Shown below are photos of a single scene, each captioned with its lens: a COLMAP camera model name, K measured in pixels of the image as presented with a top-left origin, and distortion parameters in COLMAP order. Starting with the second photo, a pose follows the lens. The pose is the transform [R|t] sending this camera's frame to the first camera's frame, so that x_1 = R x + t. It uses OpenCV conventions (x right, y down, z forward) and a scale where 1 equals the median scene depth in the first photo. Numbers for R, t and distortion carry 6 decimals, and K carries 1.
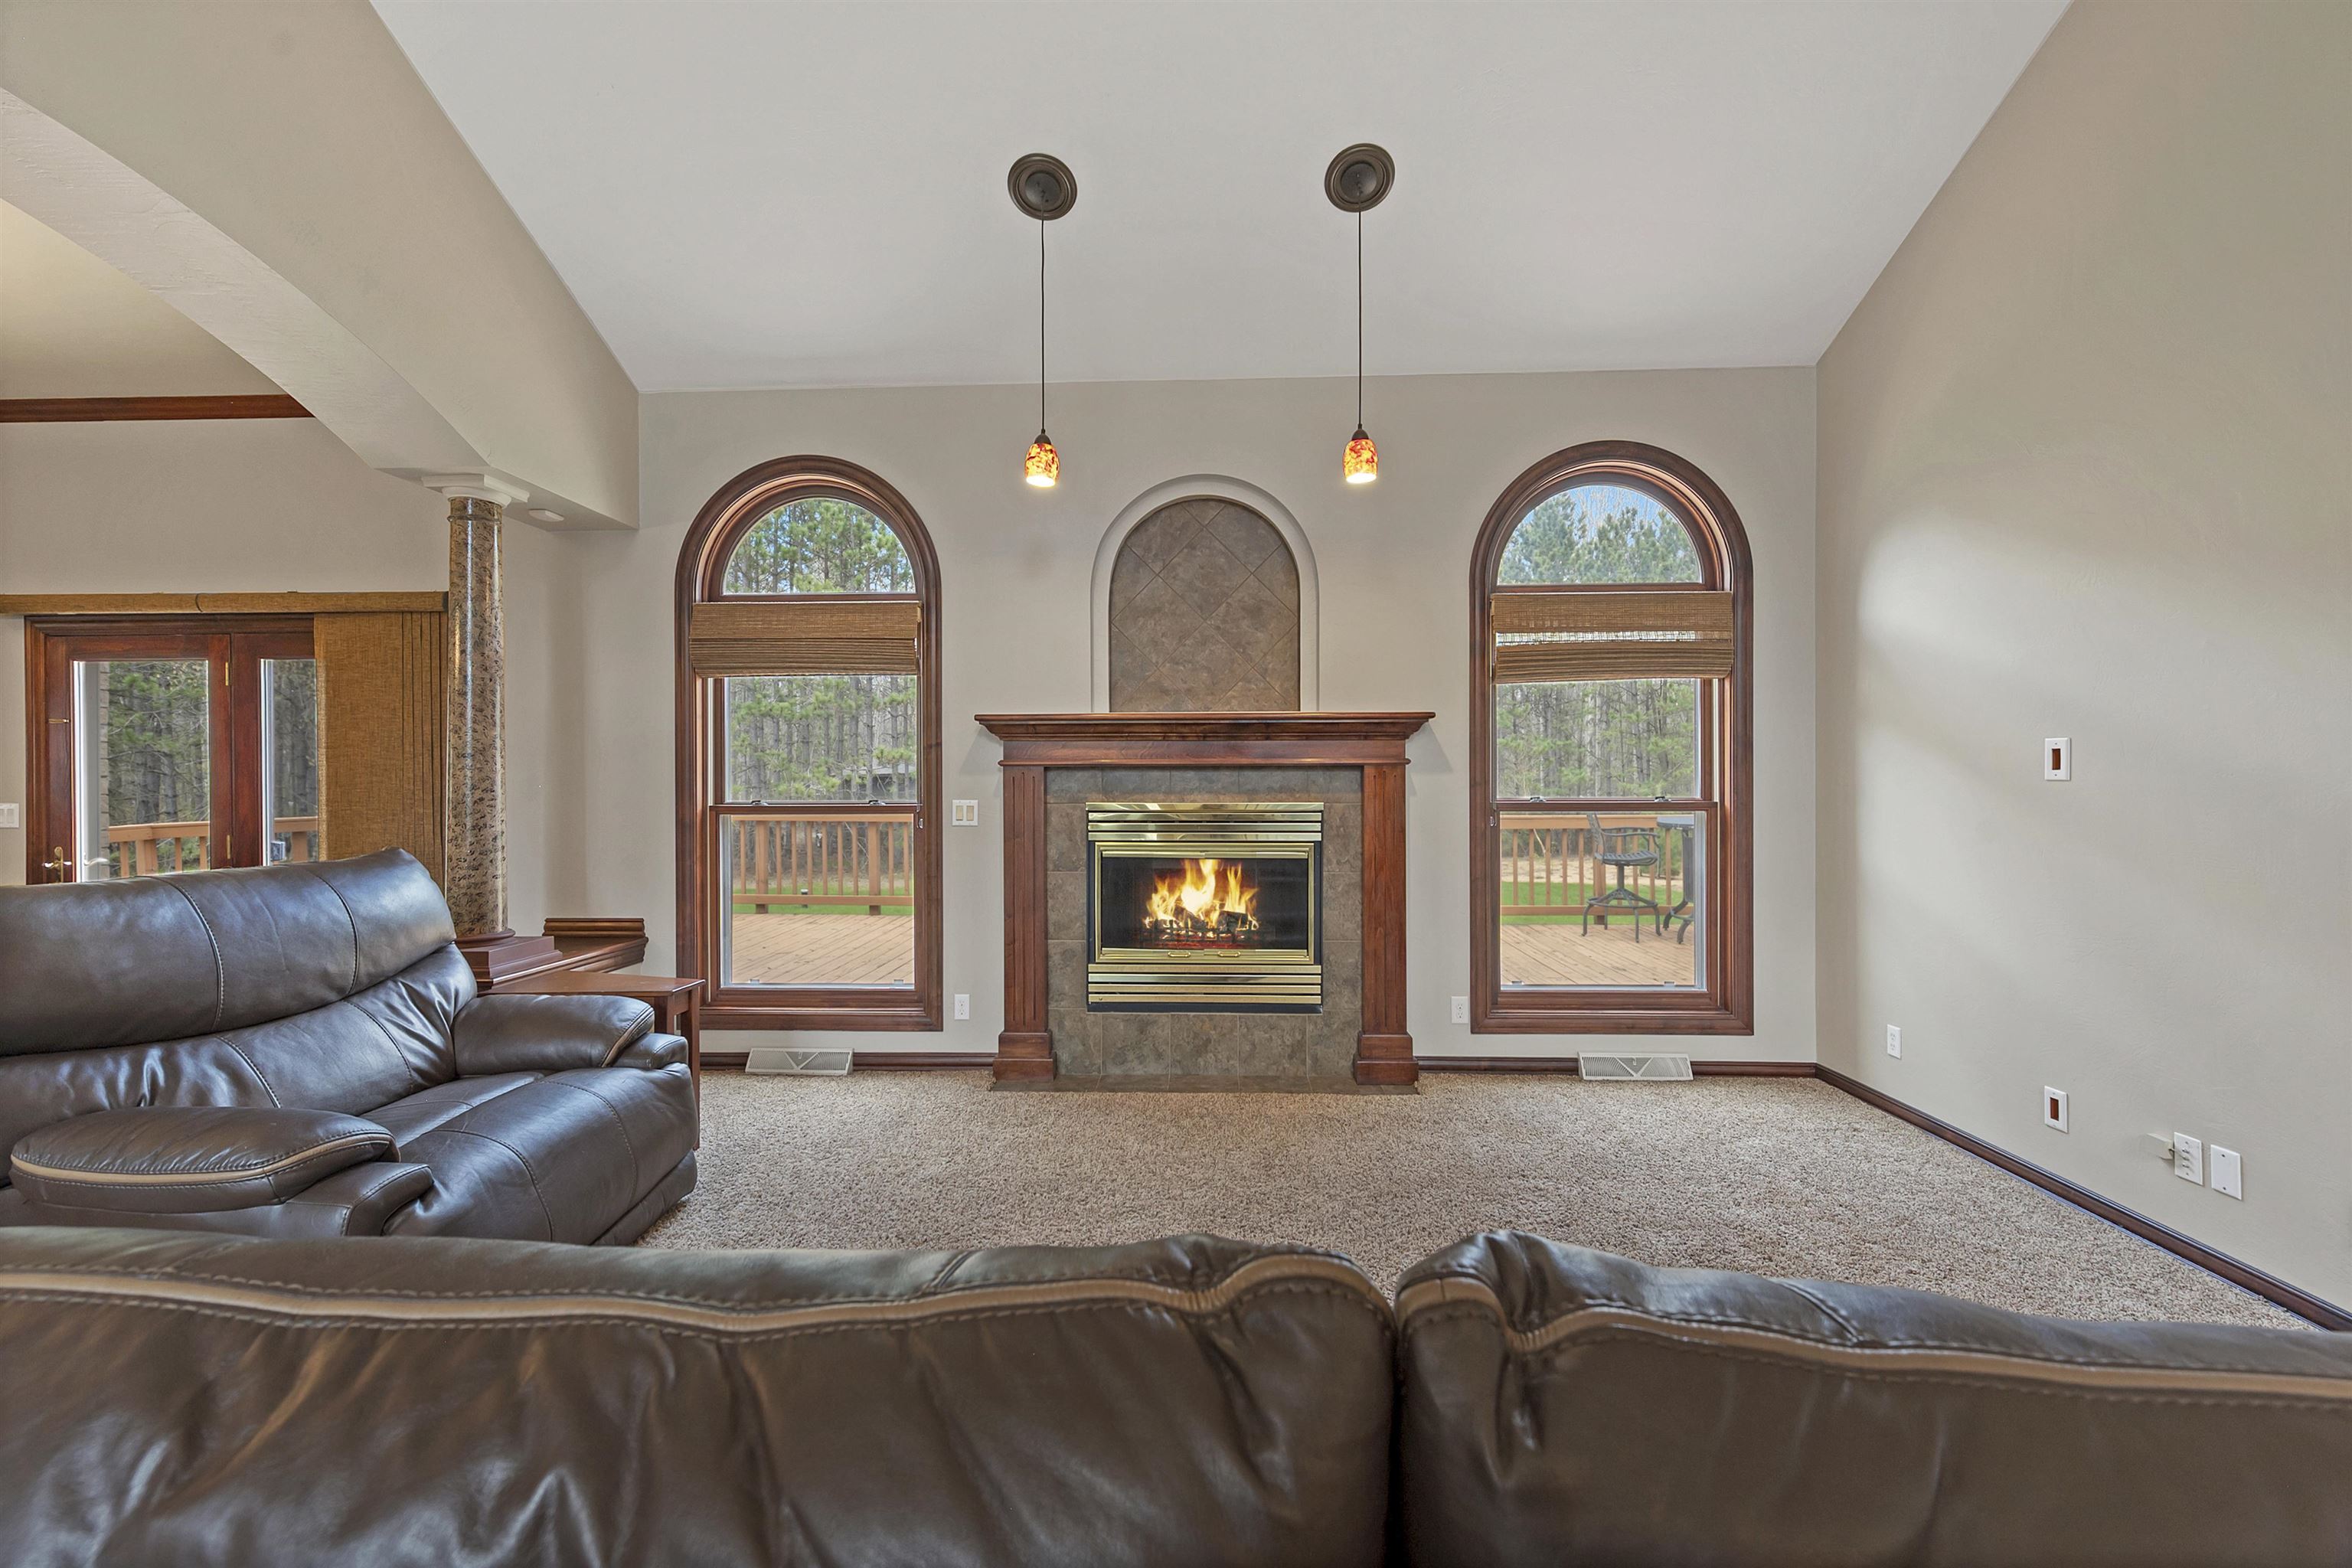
lens RADIAL K [[975.6, 0, 1172.1], [0, 975.6, 790.9], [0, 0, 1]] dist [0.001793, -0.000085]
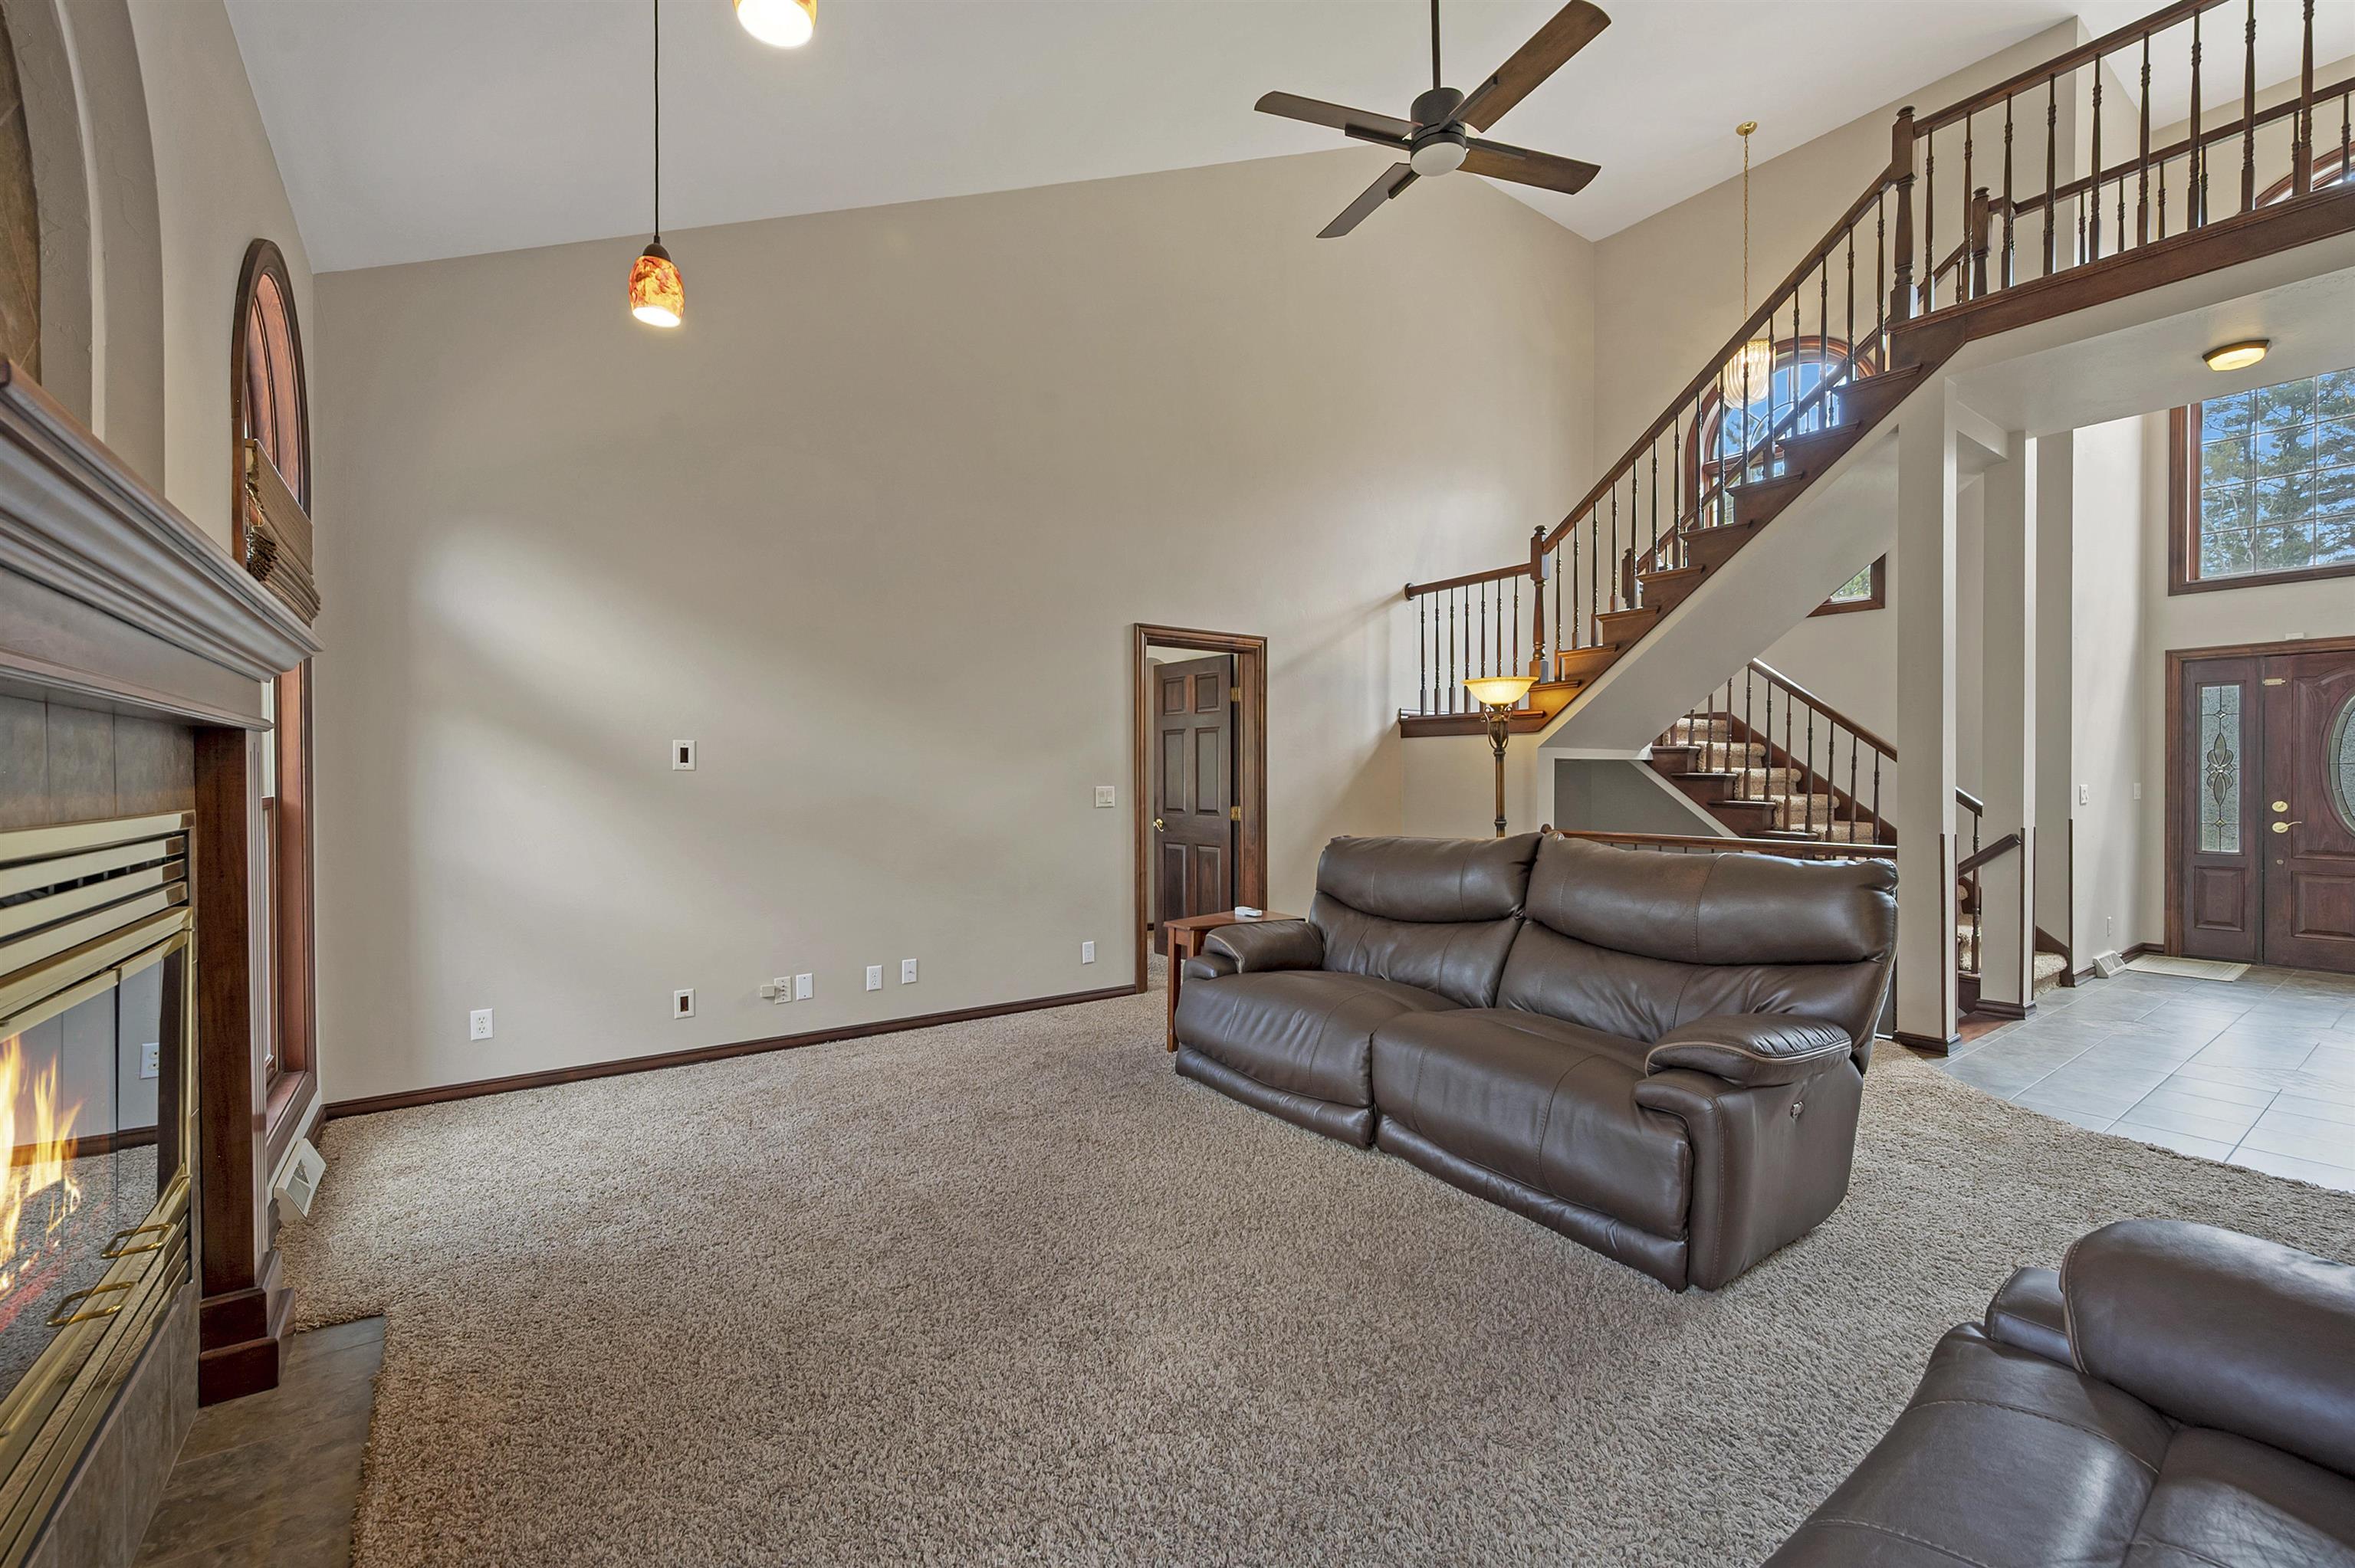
lens RADIAL K [[976.7, 0, 1175.4], [0, 976.7, 790.6], [0, 0, 1]] dist [0.001793, -0.000085]
pose [[-0.621488, -0.002033, 0.783421, -0.445700], [0.015305, 0.999774, 0.014736, 0.006019], [-0.783274, 0.021148, -0.621316, 0.918413]]
